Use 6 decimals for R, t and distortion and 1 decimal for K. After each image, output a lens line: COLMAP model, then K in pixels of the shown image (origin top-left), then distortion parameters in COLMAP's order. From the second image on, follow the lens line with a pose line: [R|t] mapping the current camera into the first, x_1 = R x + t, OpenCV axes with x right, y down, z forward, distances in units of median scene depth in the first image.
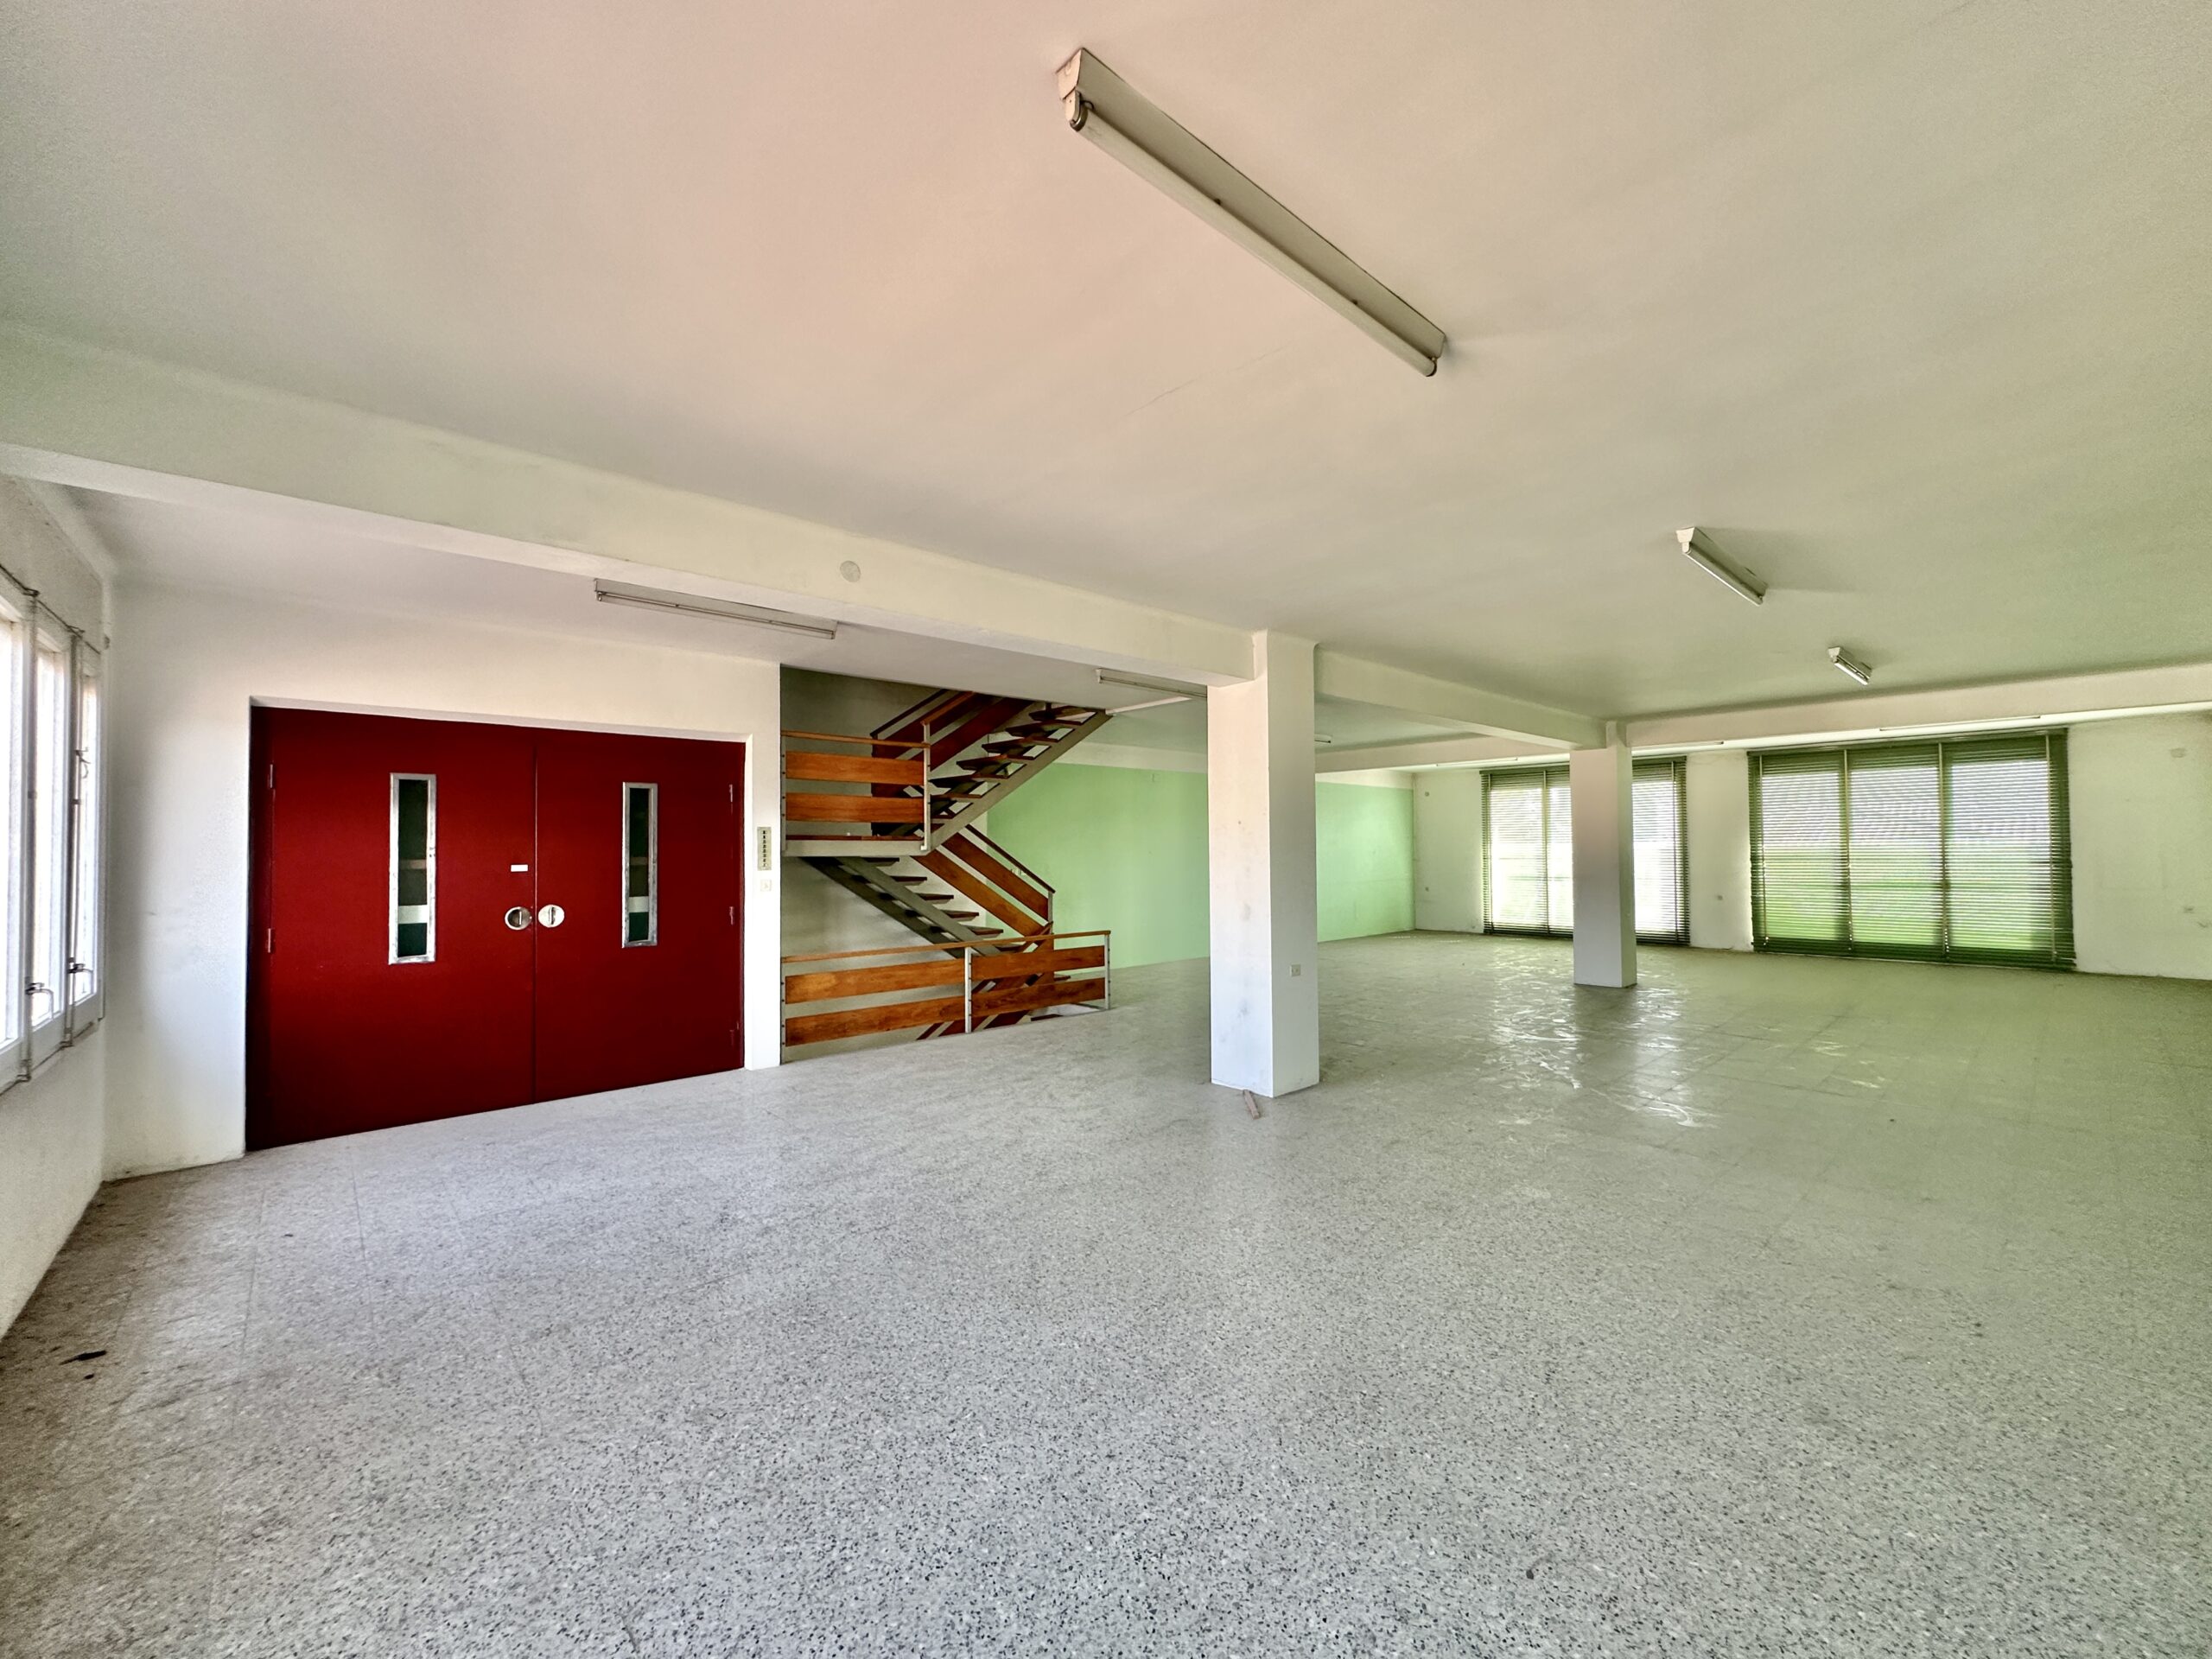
lens RADIAL K [[886.4, 0, 1142.6], [0, 886.4, 830.6], [0, 0, 1]] dist [-0.003648, 0.001087]
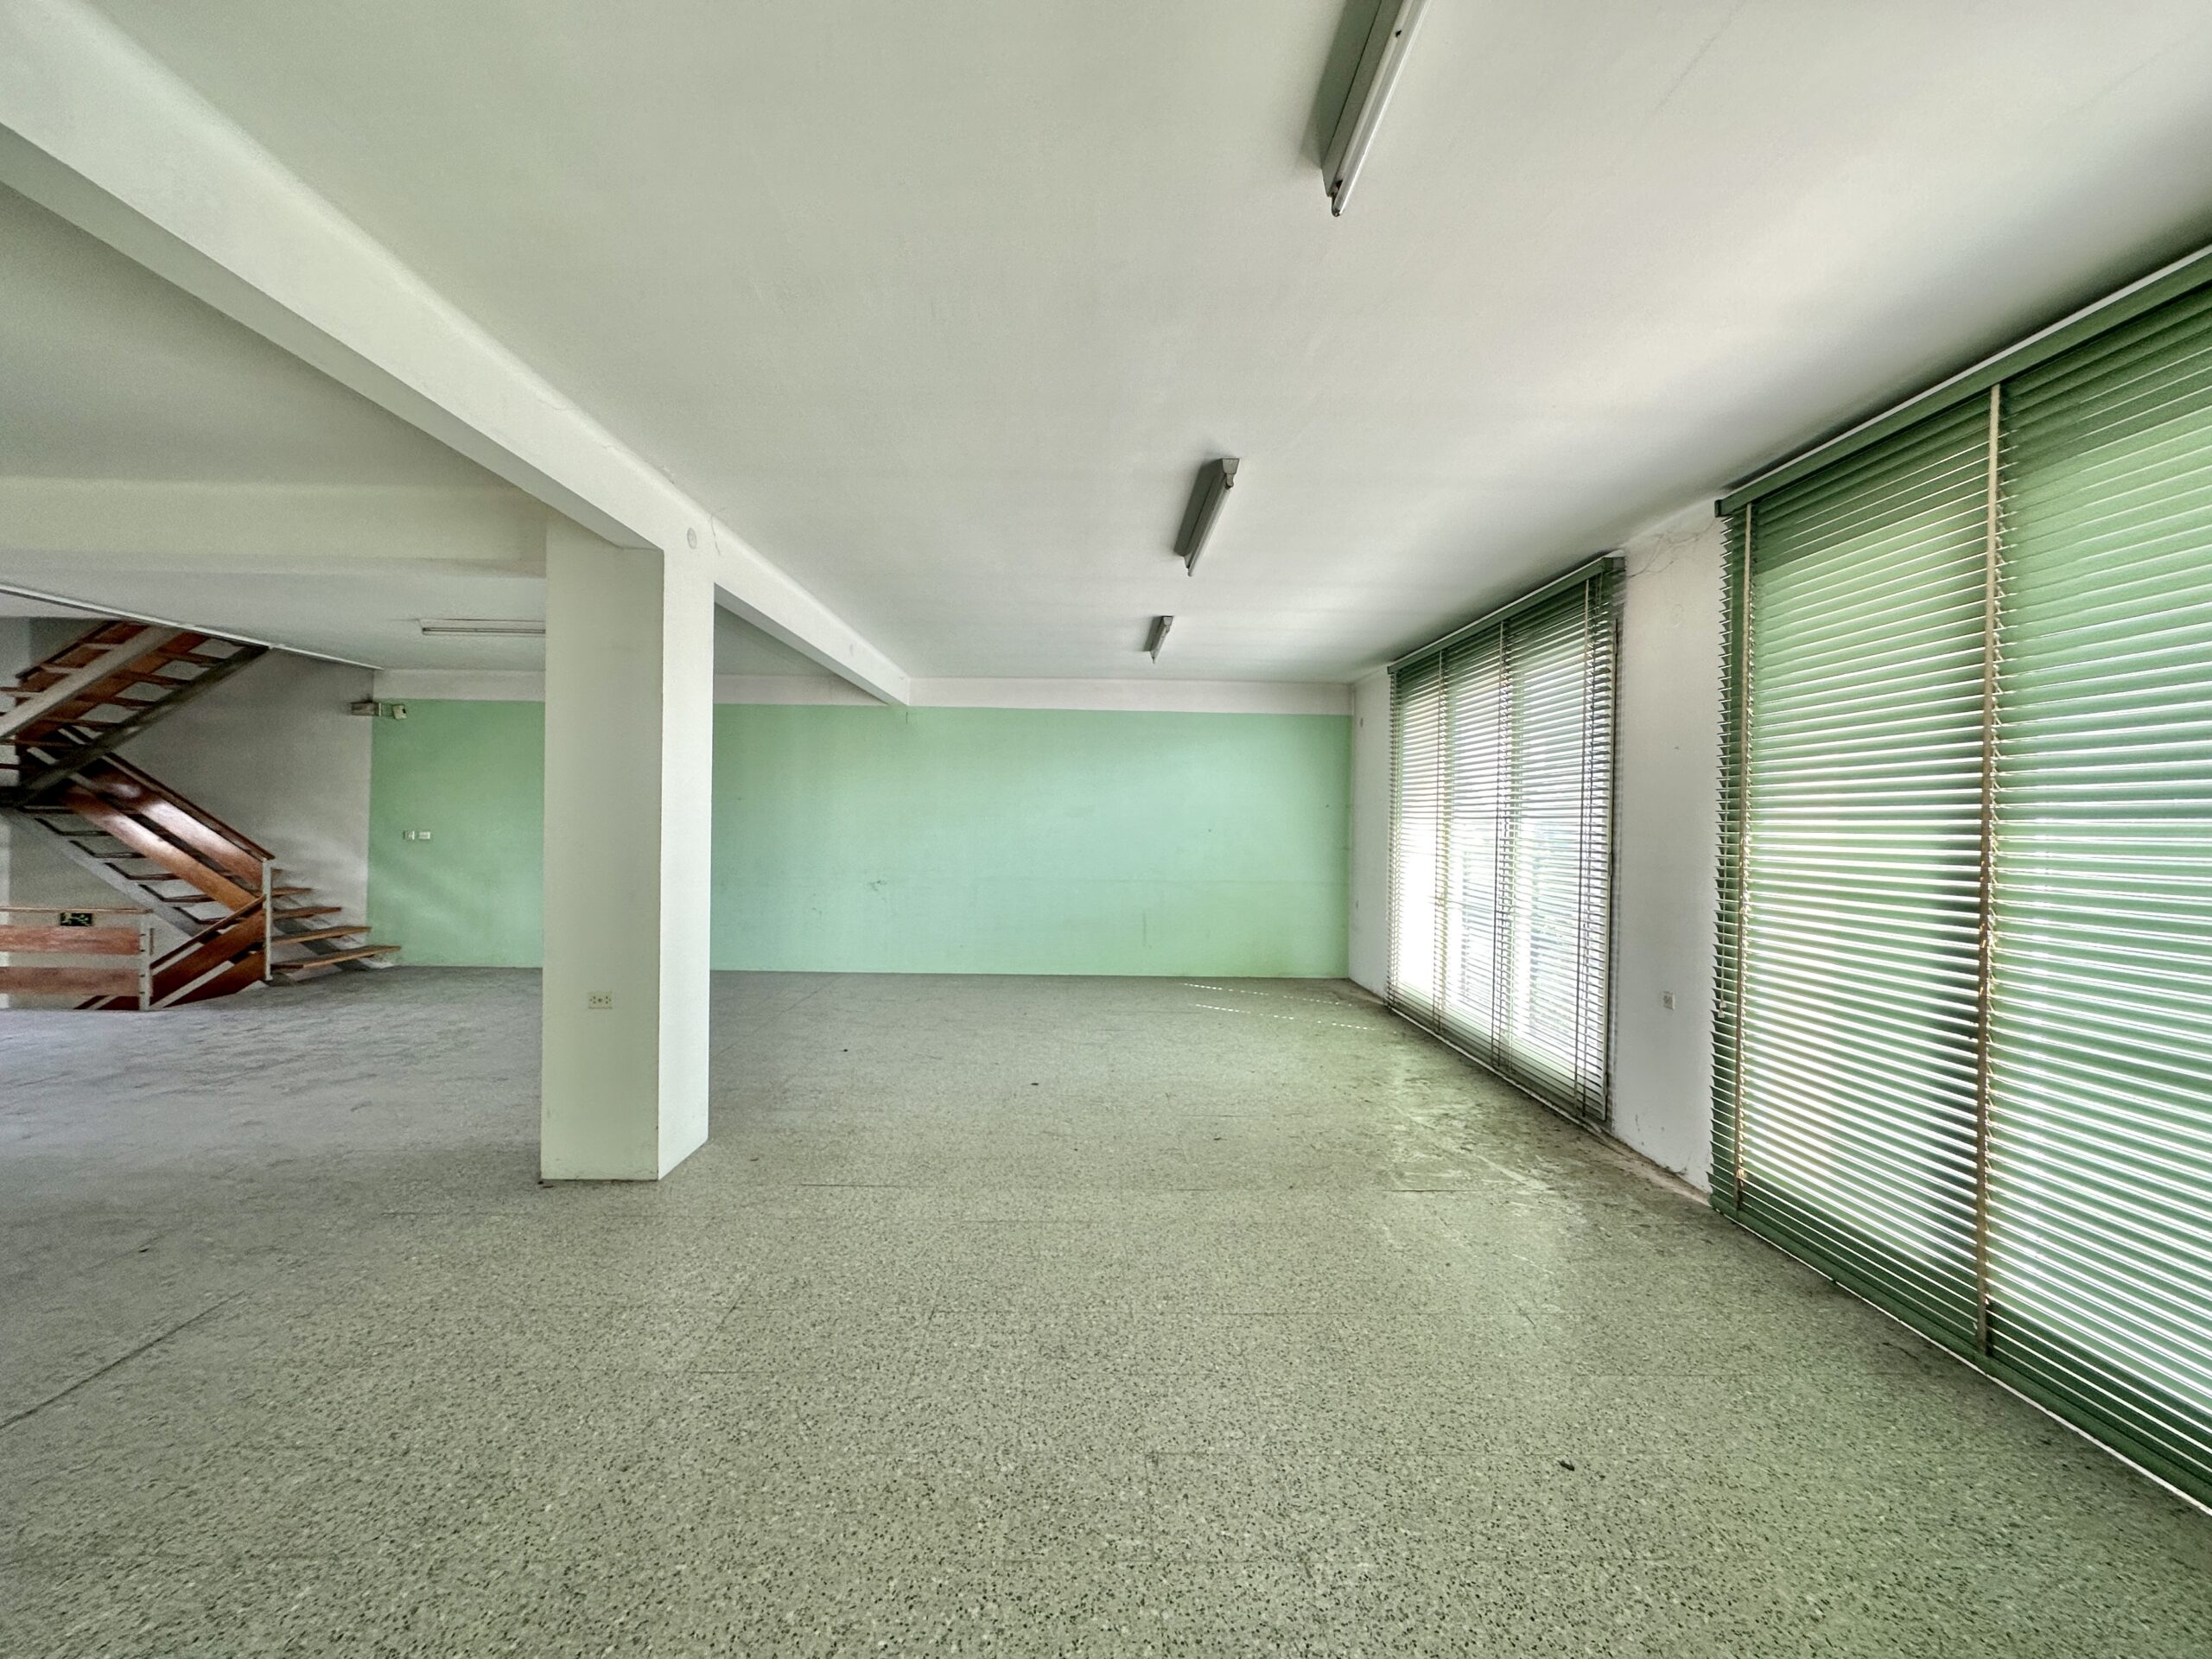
lens RADIAL K [[886.4, 0, 1107.8], [0, 886.4, 830.6], [0, 0, 1]] dist [-0.003648, 0.001087]
pose [[0.743212, 0.018816, -0.668791, 0.830855], [-0.000780, 0.999628, 0.027257, 0.007065], [0.669056, -0.019736, 0.742950, 0.740124]]
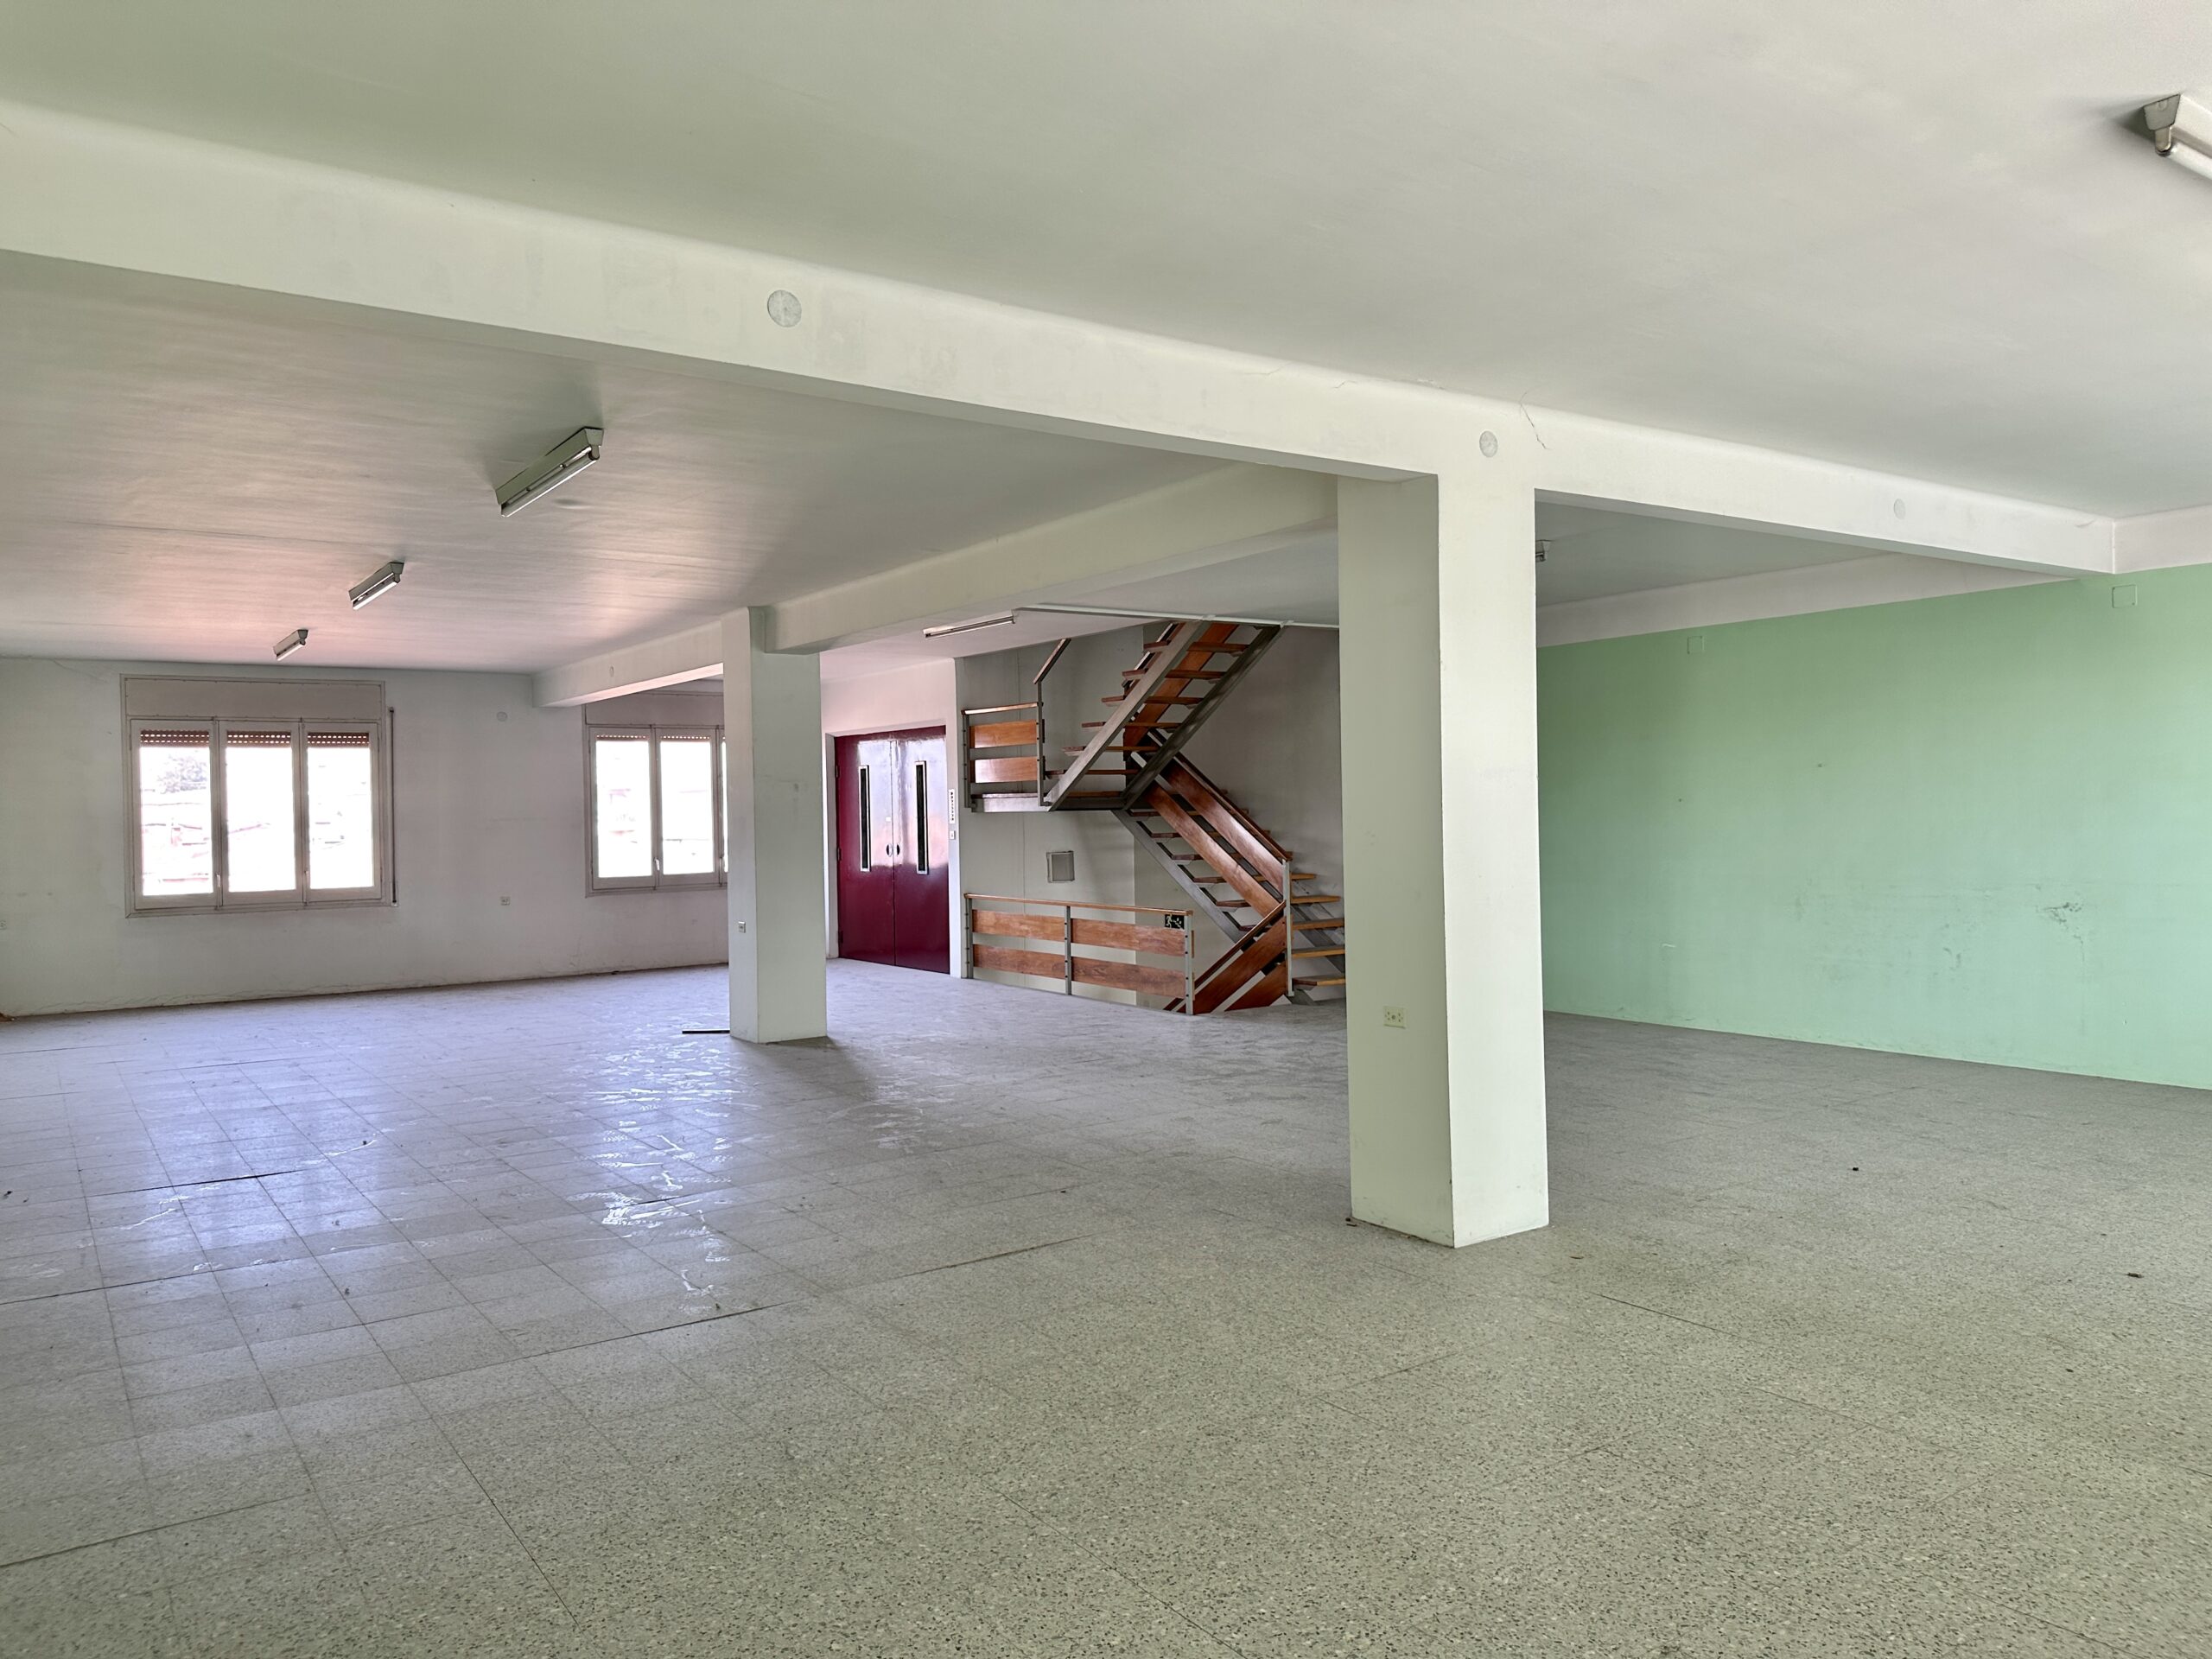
lens RADIAL K [[1546.0, 0, 1096.4], [0, 1546.0, 818.4], [0, 0, 1]] dist [0.042944, -0.052942]
pose [[-0.144725, 0.007316, -0.989445, 0.967729], [0.041253, 0.999148, 0.001354, 0.011505], [0.988611, -0.040622, -0.144904, 0.836209]]
